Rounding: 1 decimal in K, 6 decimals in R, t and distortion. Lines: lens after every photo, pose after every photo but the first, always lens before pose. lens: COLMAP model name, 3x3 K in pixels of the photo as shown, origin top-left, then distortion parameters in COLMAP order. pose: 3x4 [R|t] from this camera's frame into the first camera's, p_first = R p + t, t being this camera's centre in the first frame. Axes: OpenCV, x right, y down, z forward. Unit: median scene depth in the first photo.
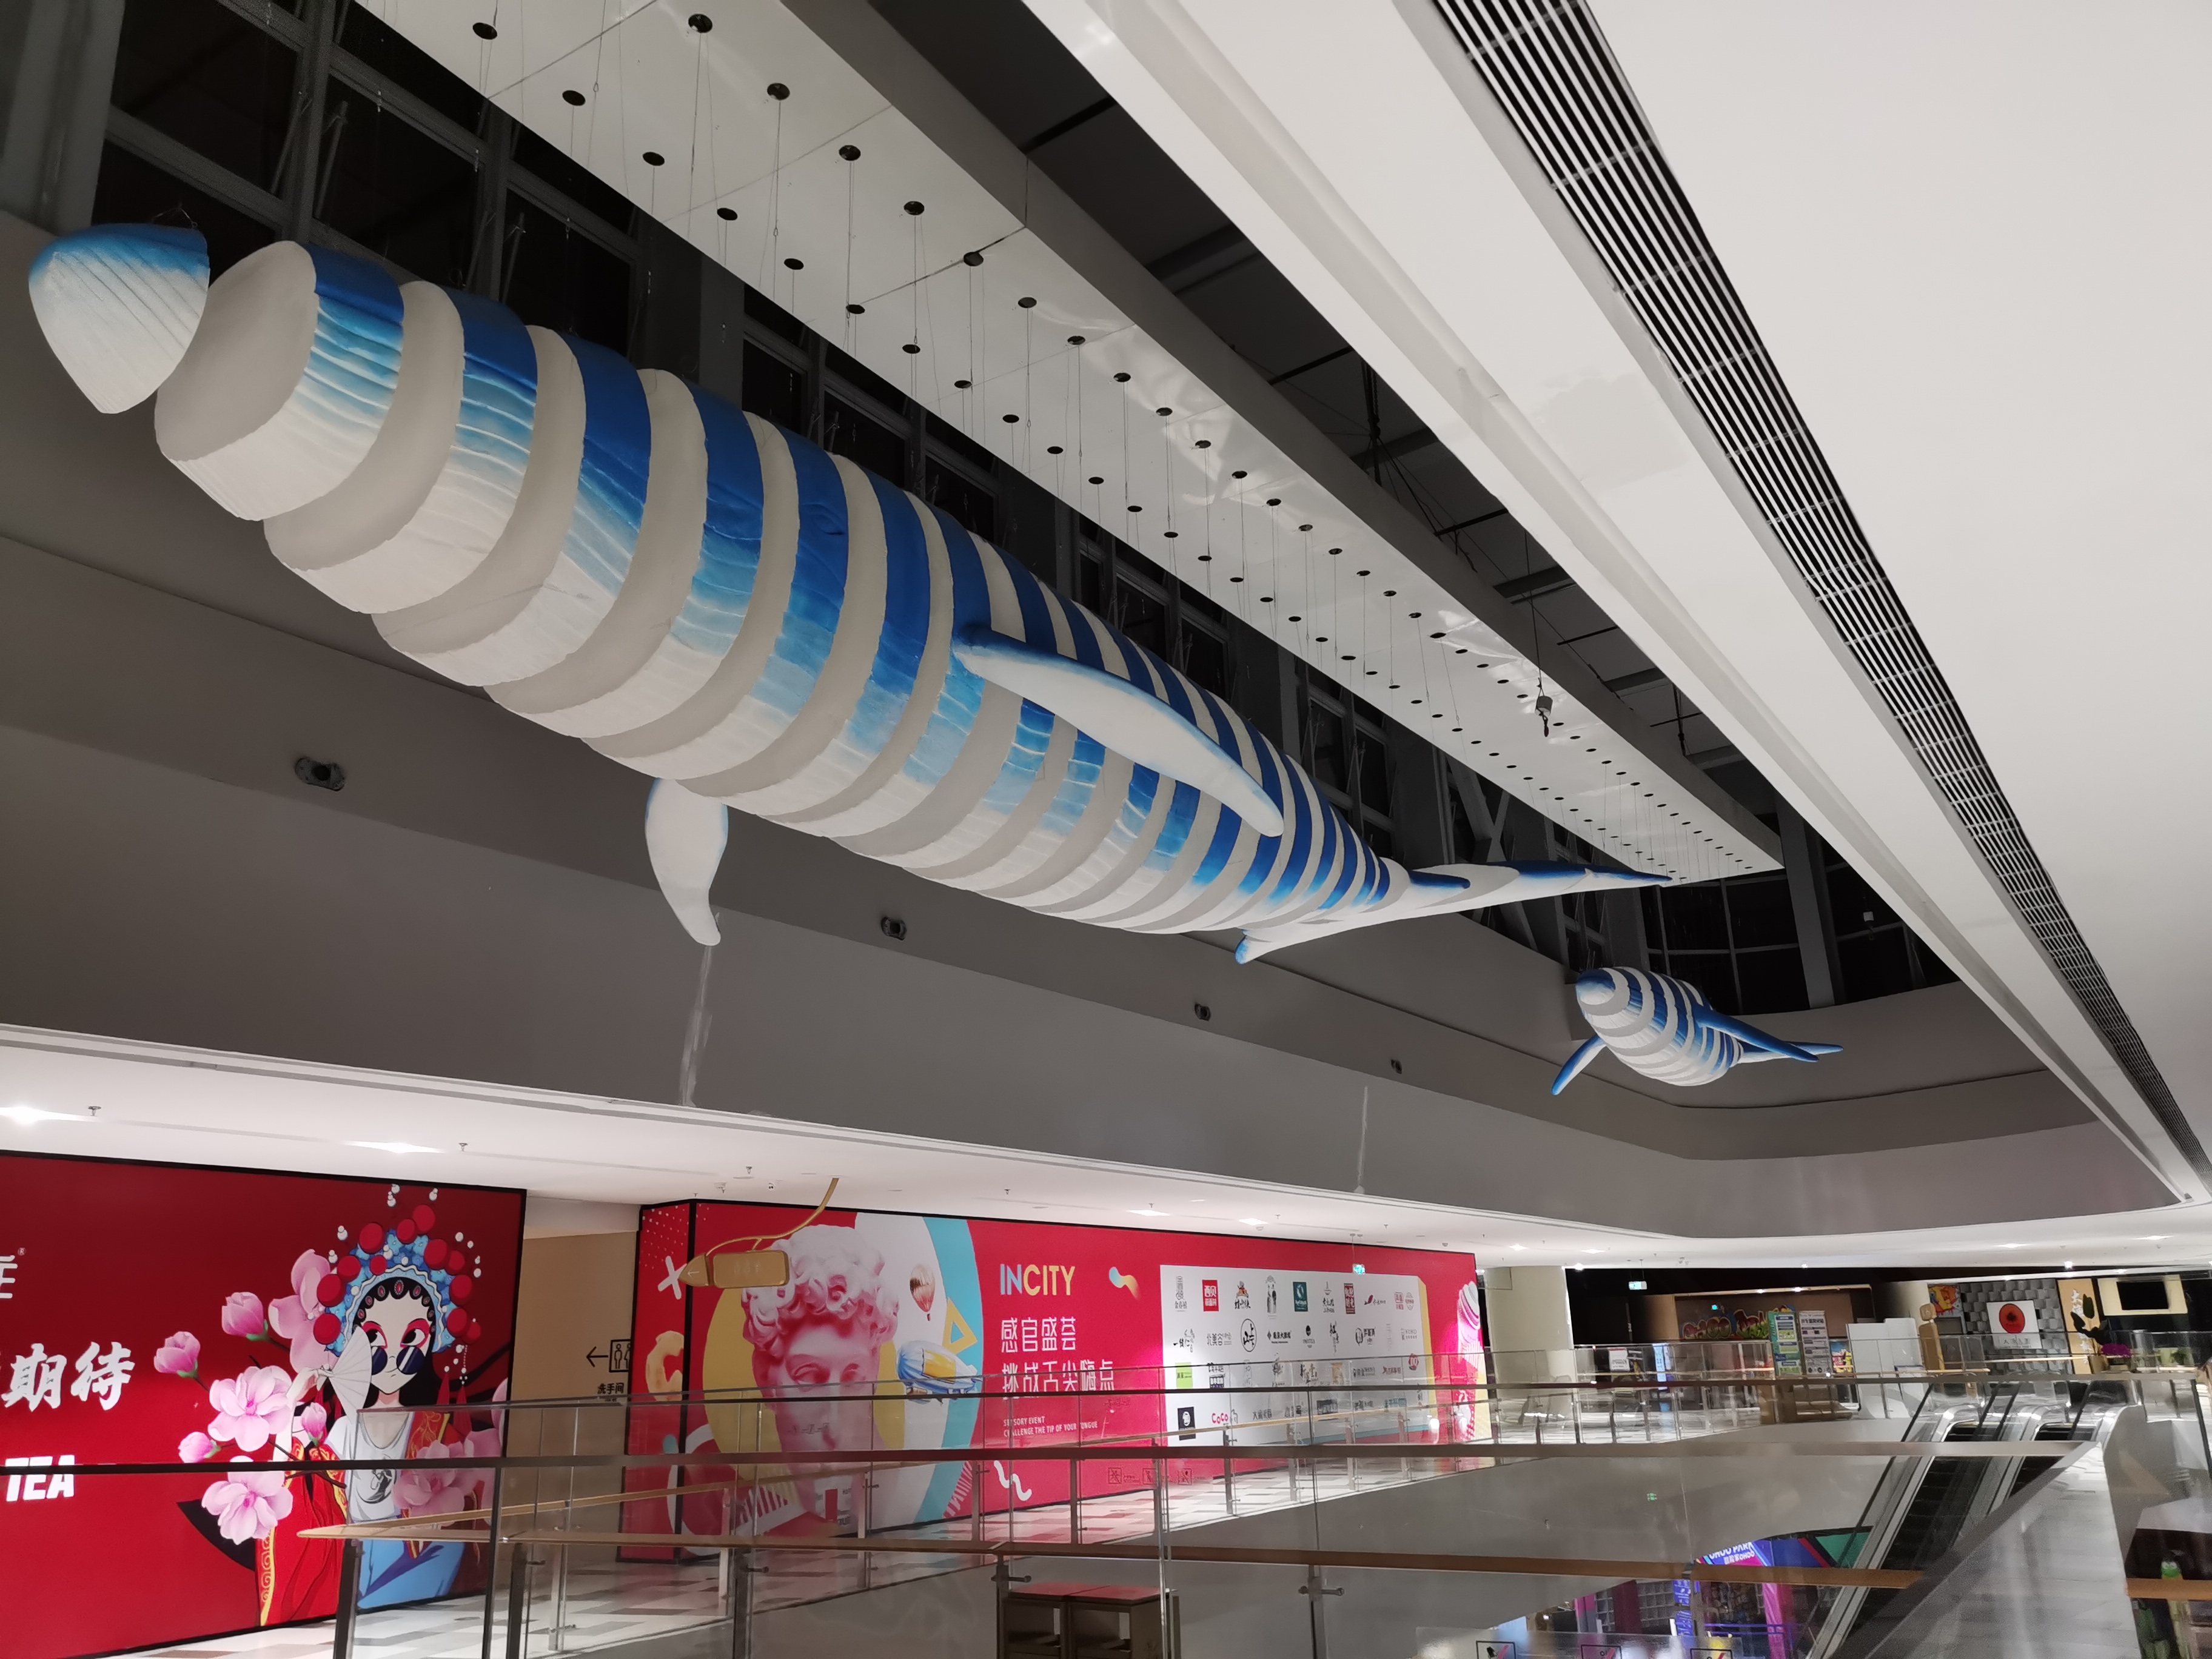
lens RADIAL K [[1709.9, 0, 1101.8], [0, 1709.9, 822.0], [0, 0, 1]] dist [0.009613, -0.036190]
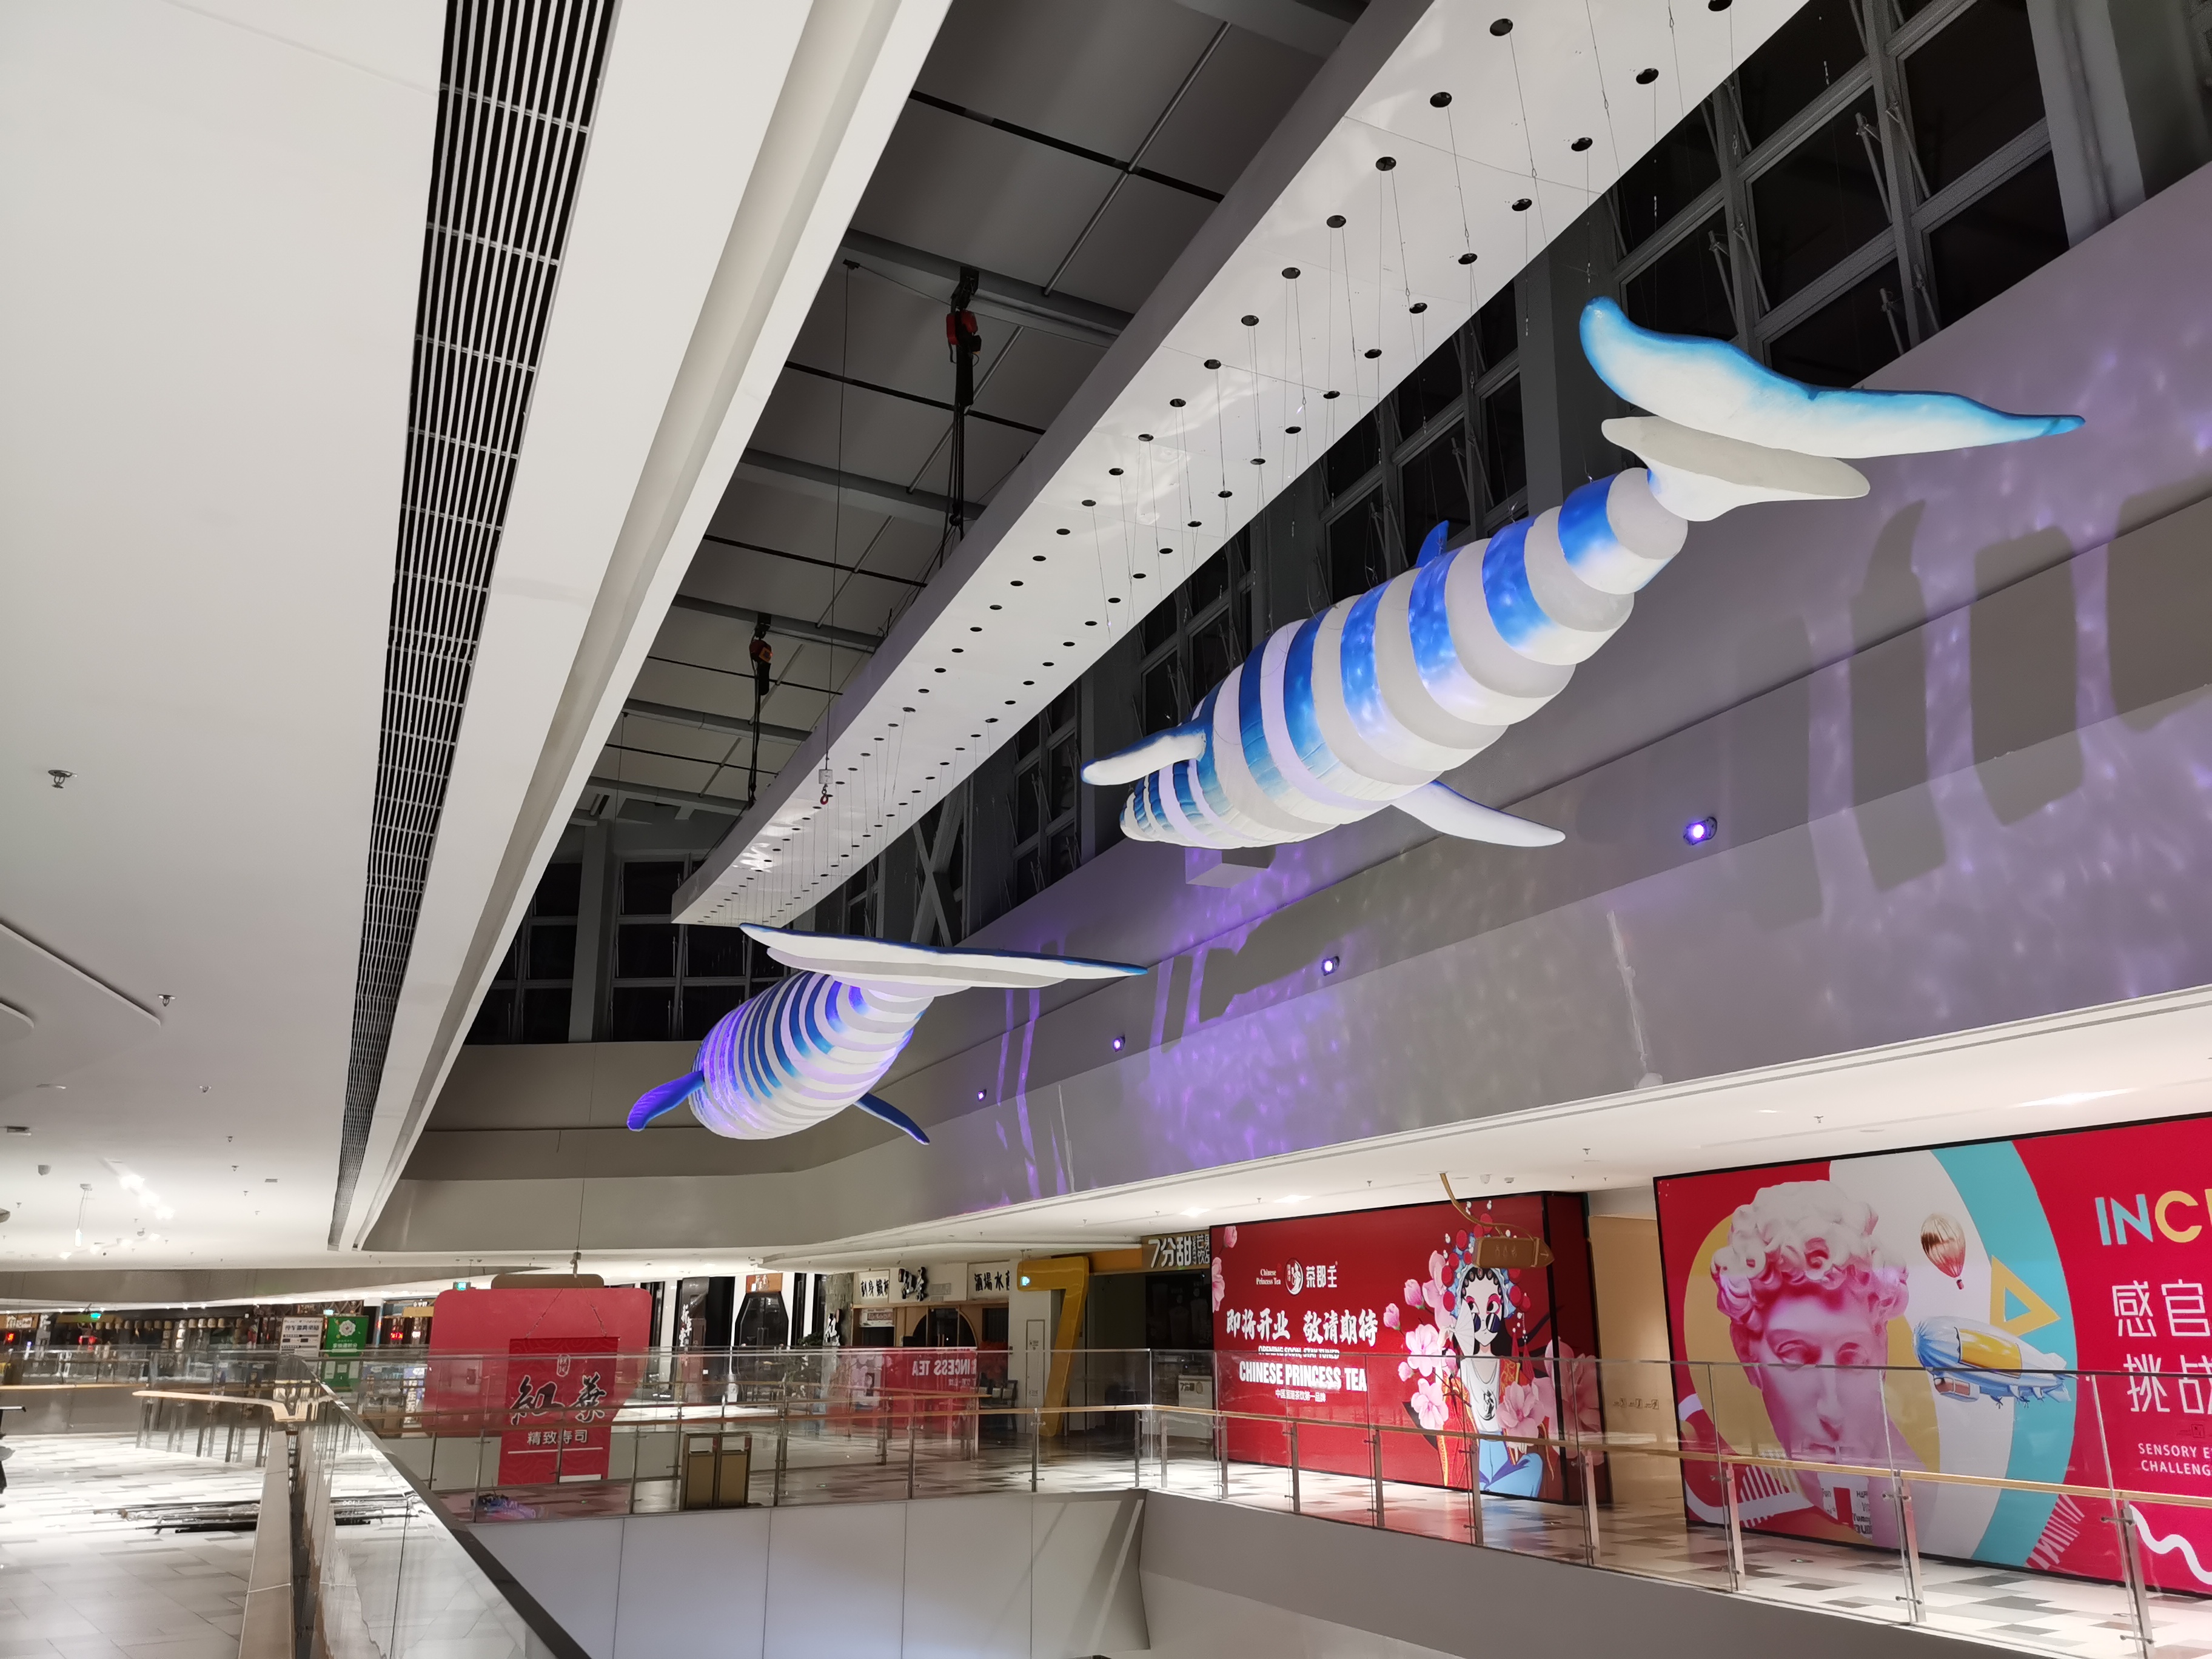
lens RADIAL K [[1709.9, 0, 1099.1], [0, 1709.9, 830.6], [0, 0, 1]] dist [0.009613, -0.036190]
pose [[-0.550451, -0.206542, -0.808915, 0.963027], [0.253402, 0.881872, -0.397605, 0.416912], [0.795482, -0.423843, -0.433089, 1.461140]]
